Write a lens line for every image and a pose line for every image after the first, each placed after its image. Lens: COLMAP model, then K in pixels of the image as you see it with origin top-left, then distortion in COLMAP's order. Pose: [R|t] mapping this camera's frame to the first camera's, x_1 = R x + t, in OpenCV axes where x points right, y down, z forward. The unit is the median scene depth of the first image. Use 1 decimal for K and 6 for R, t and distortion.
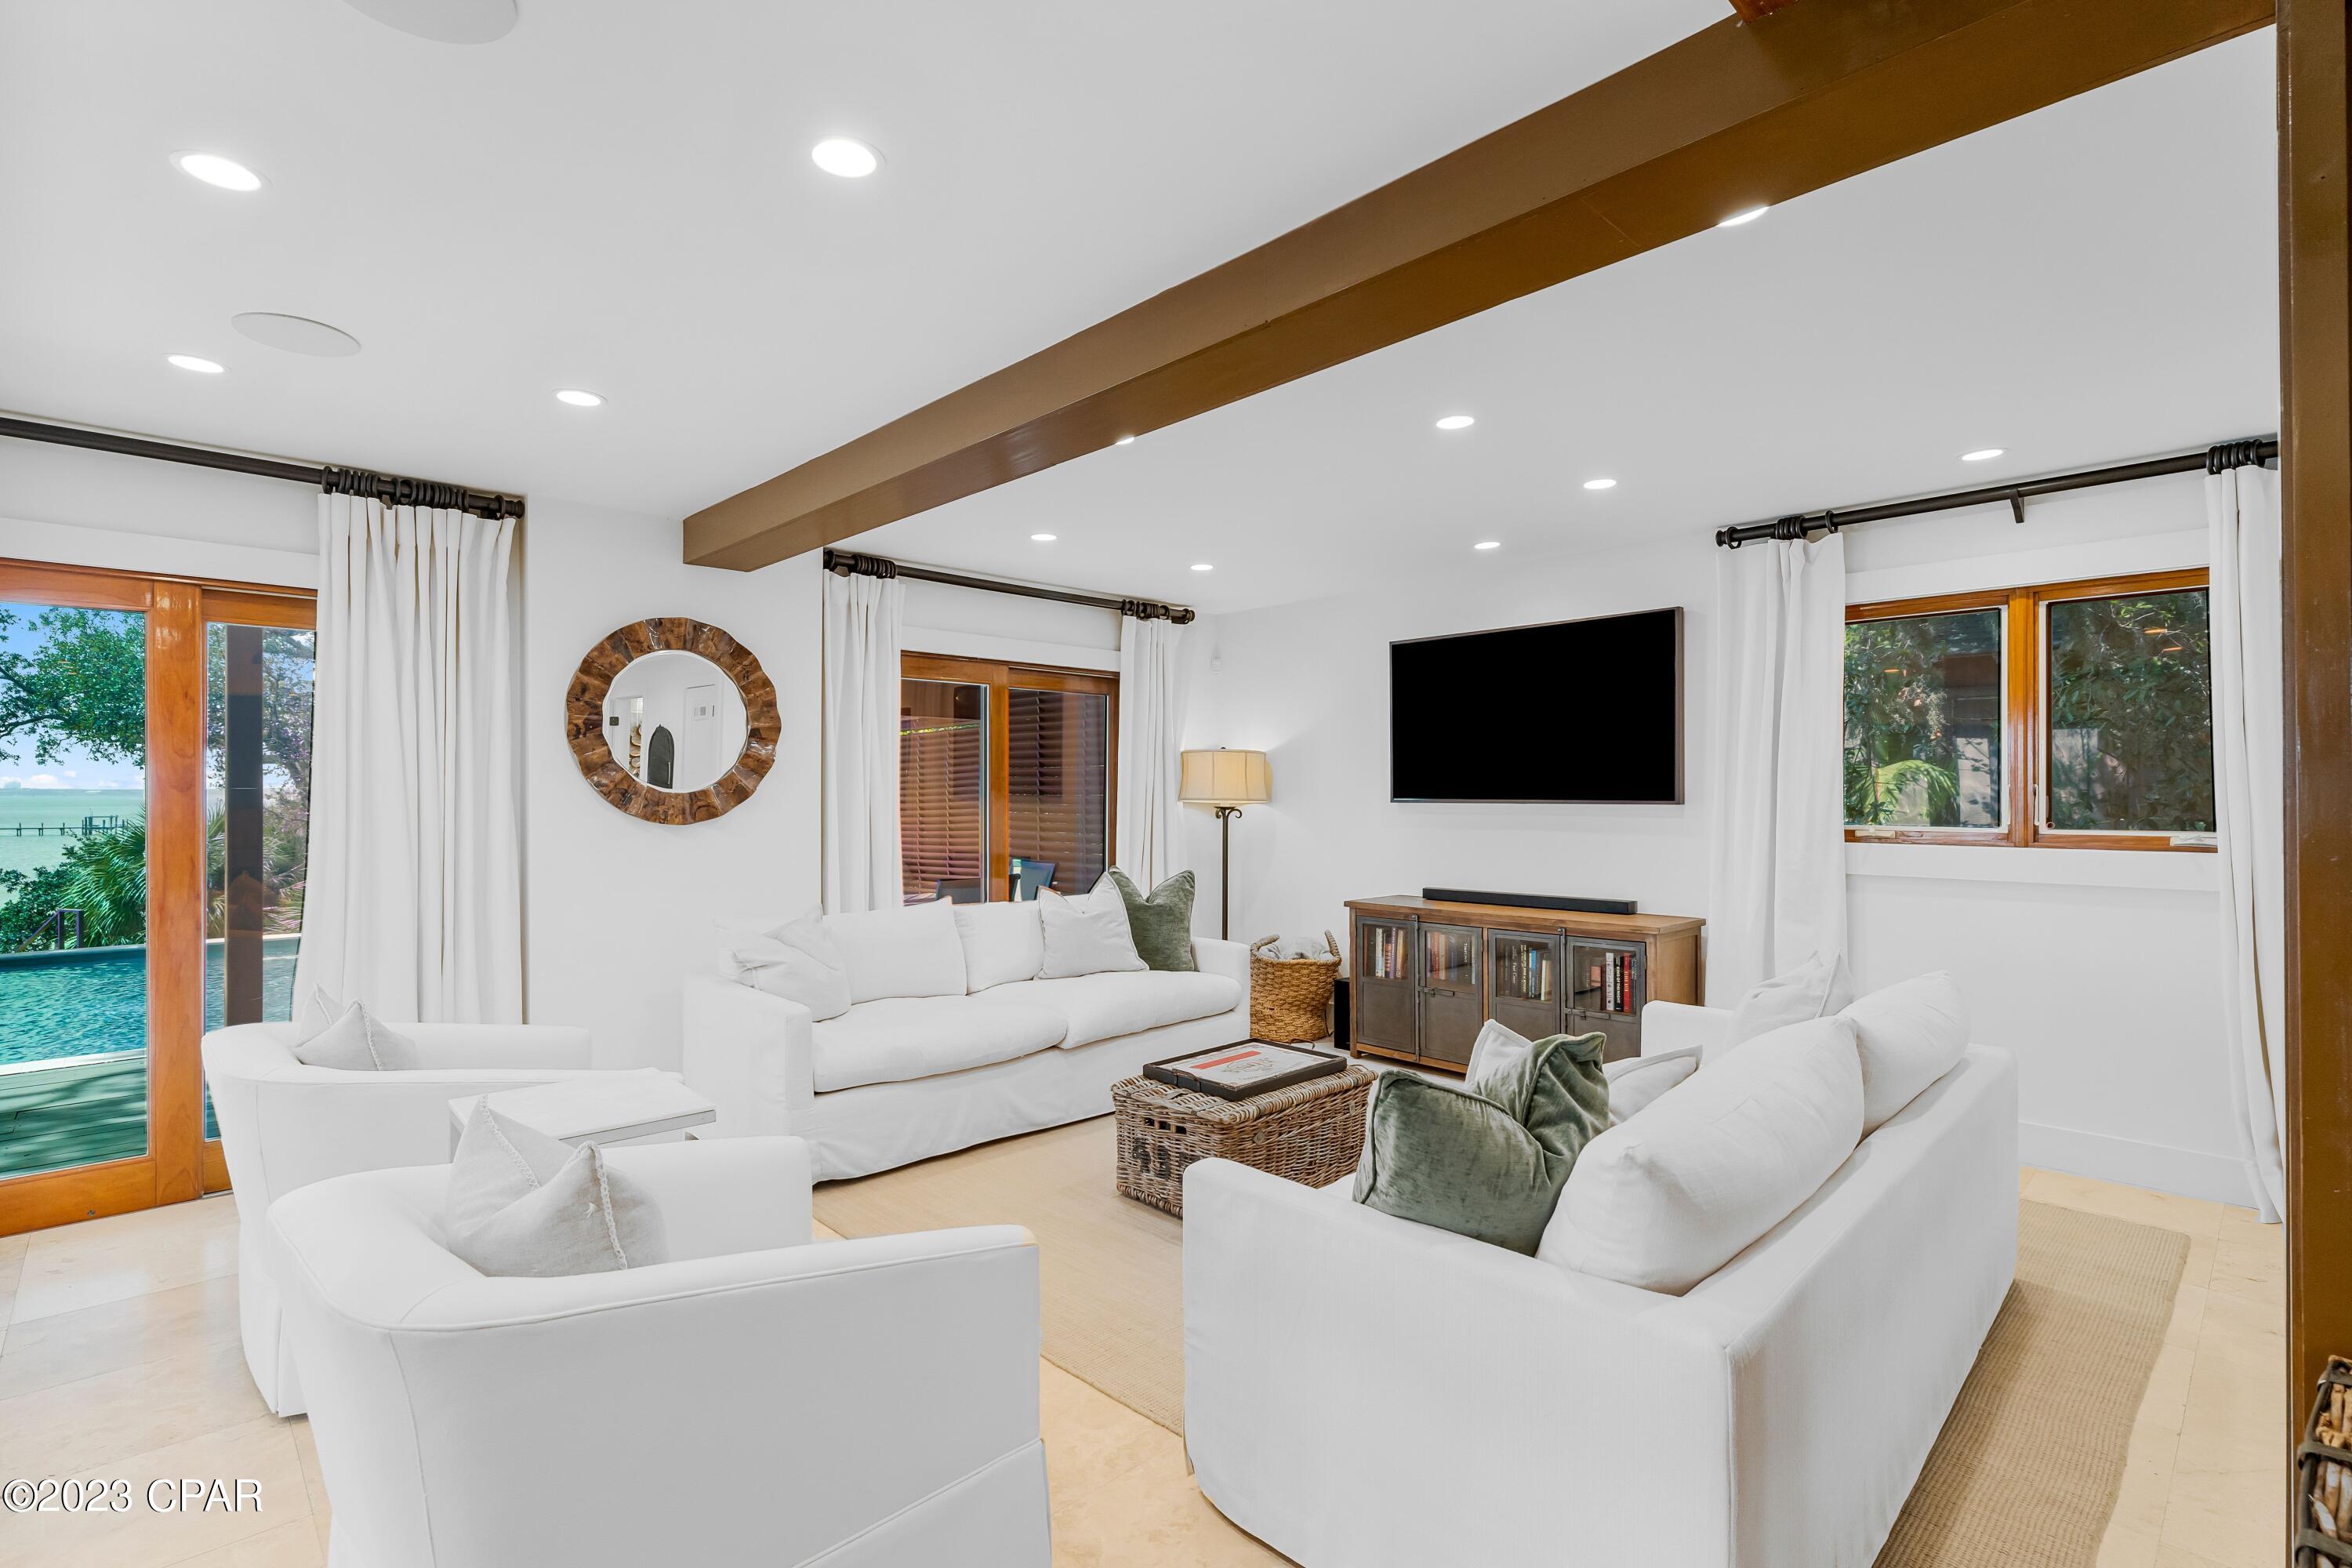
lens RADIAL K [[1077.3, 0, 1184.6], [0, 1077.3, 777.4], [0, 0, 1]] dist [0.004190, 0.000162]
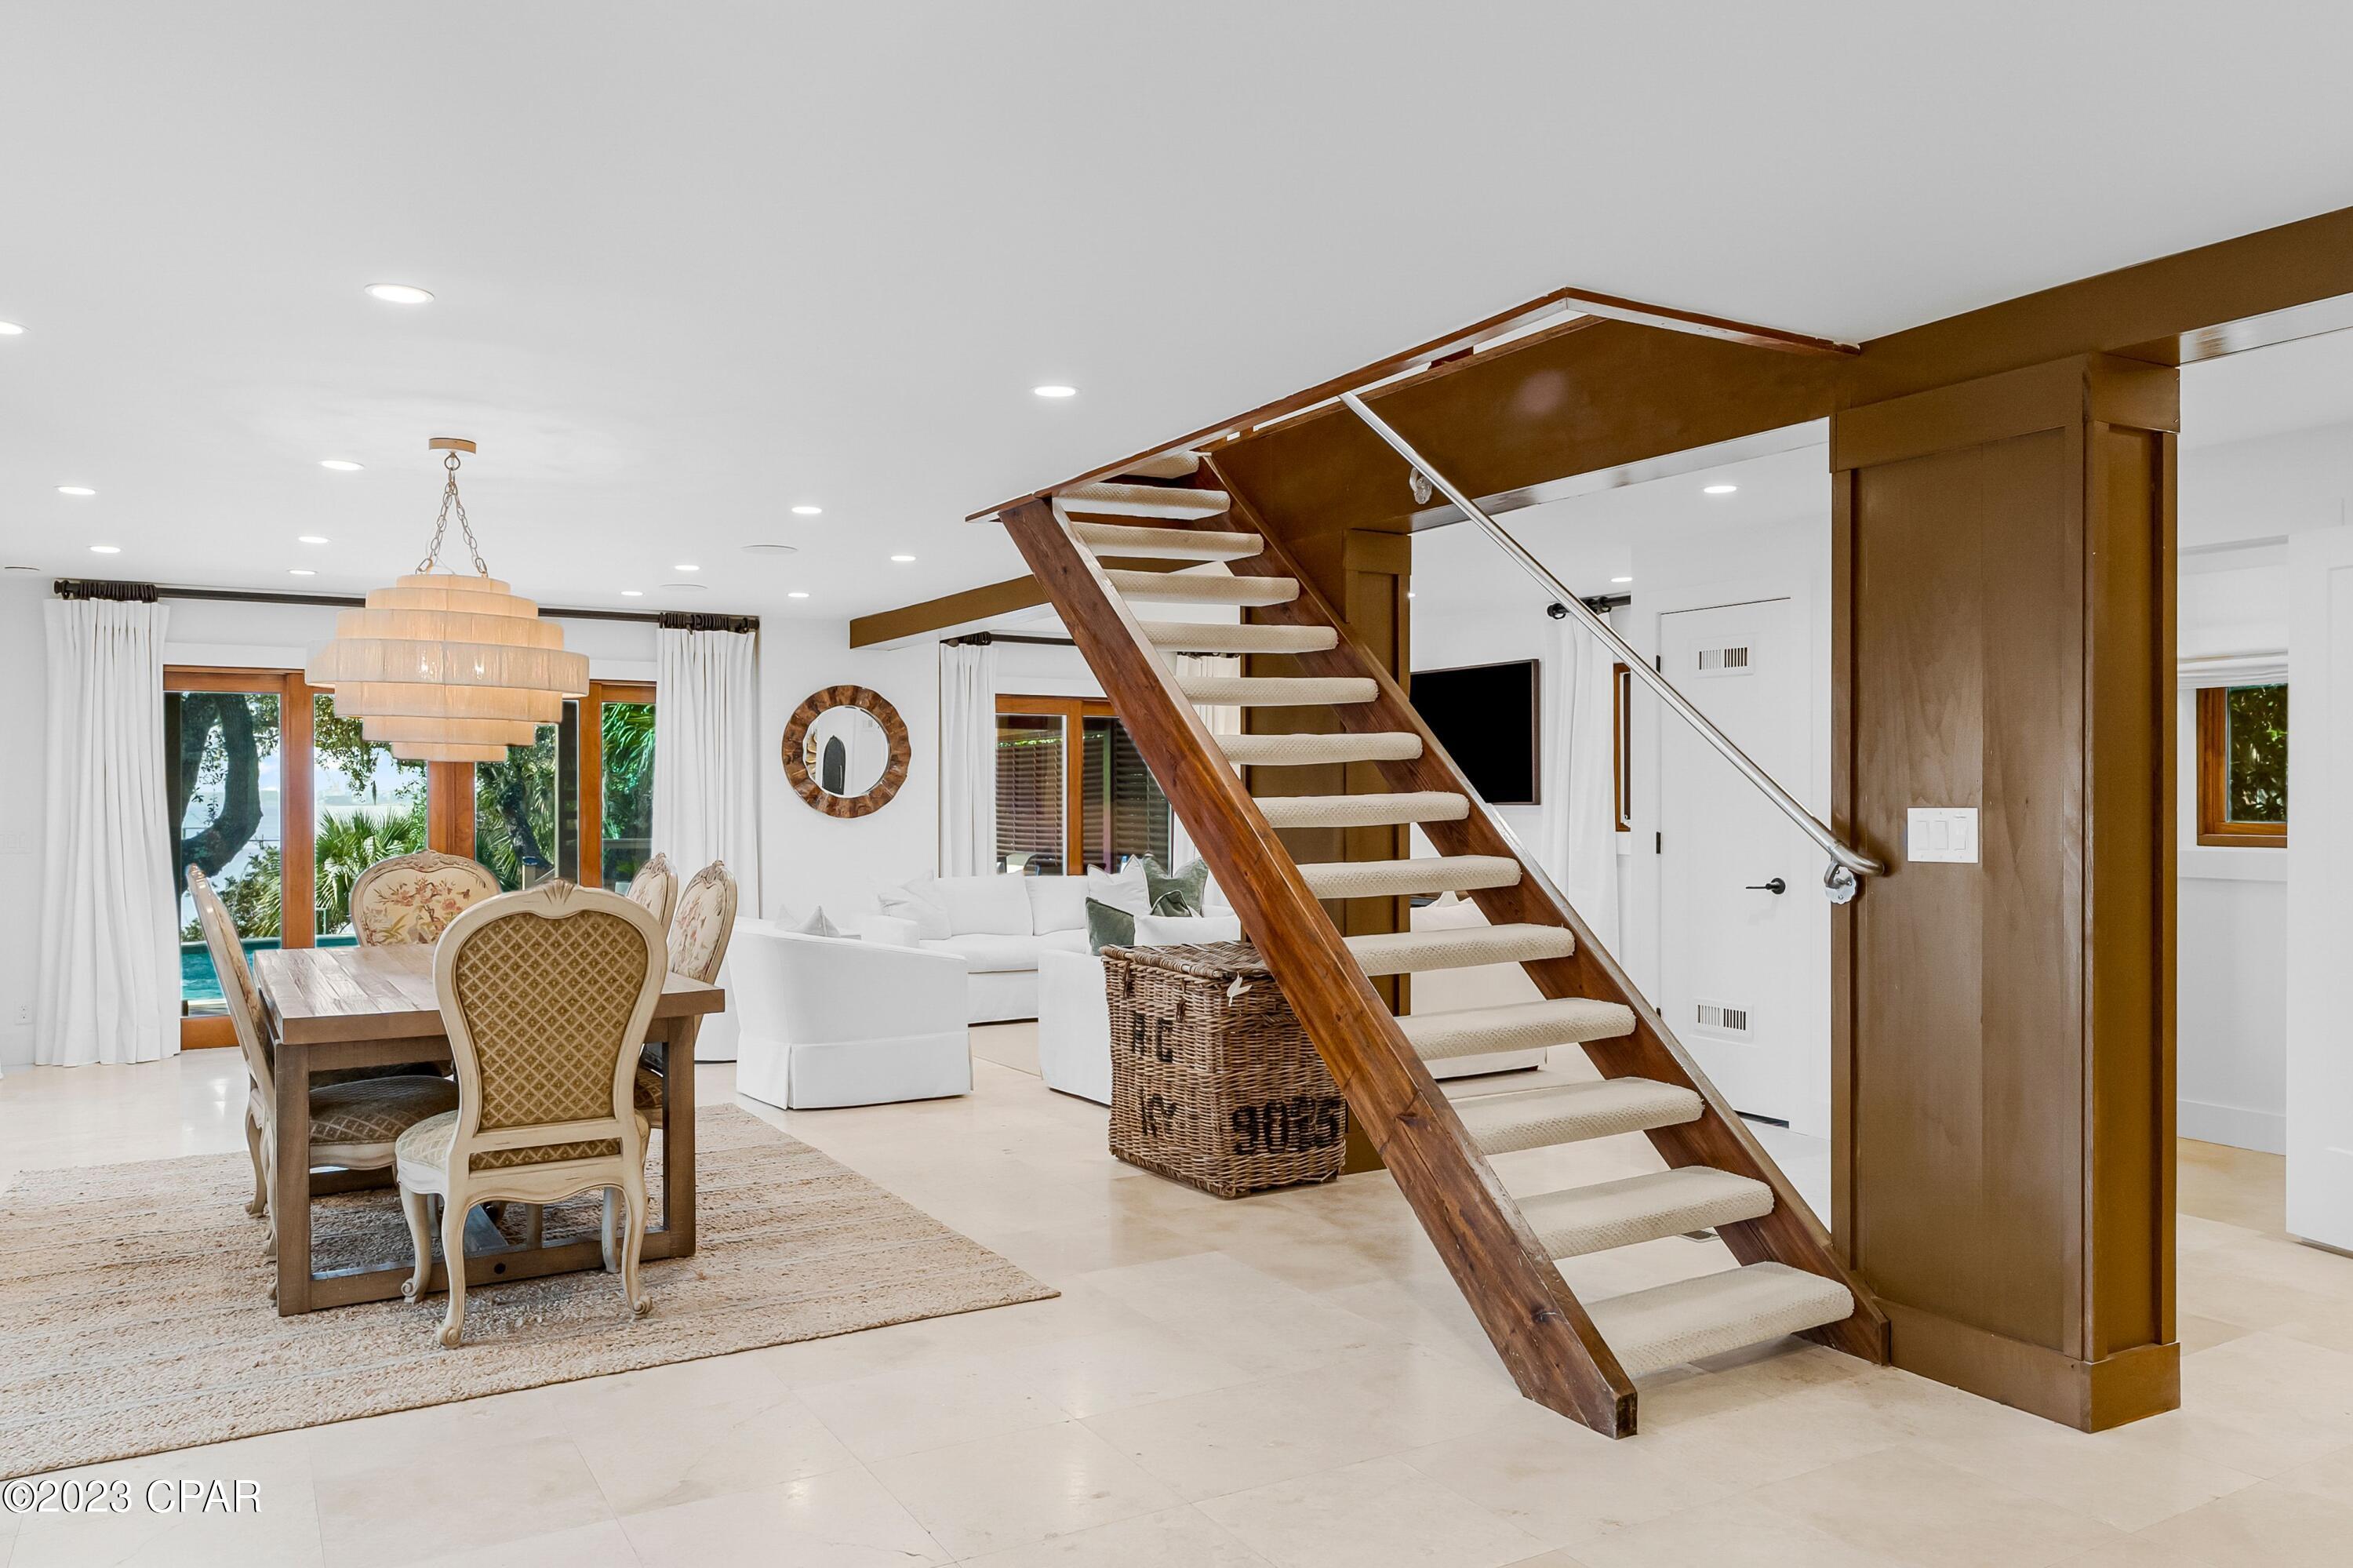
lens RADIAL K [[1621.4, 0, 1173.1], [0, 1621.4, 793.8], [0, 0, 1]] dist [-0.003348, -0.000275]
pose [[0.970459, -0.002506, -0.241253, 0.538558], [0.005748, 0.999902, 0.012736, -0.018053], [0.241197, -0.013747, 0.970379, -1.129321]]
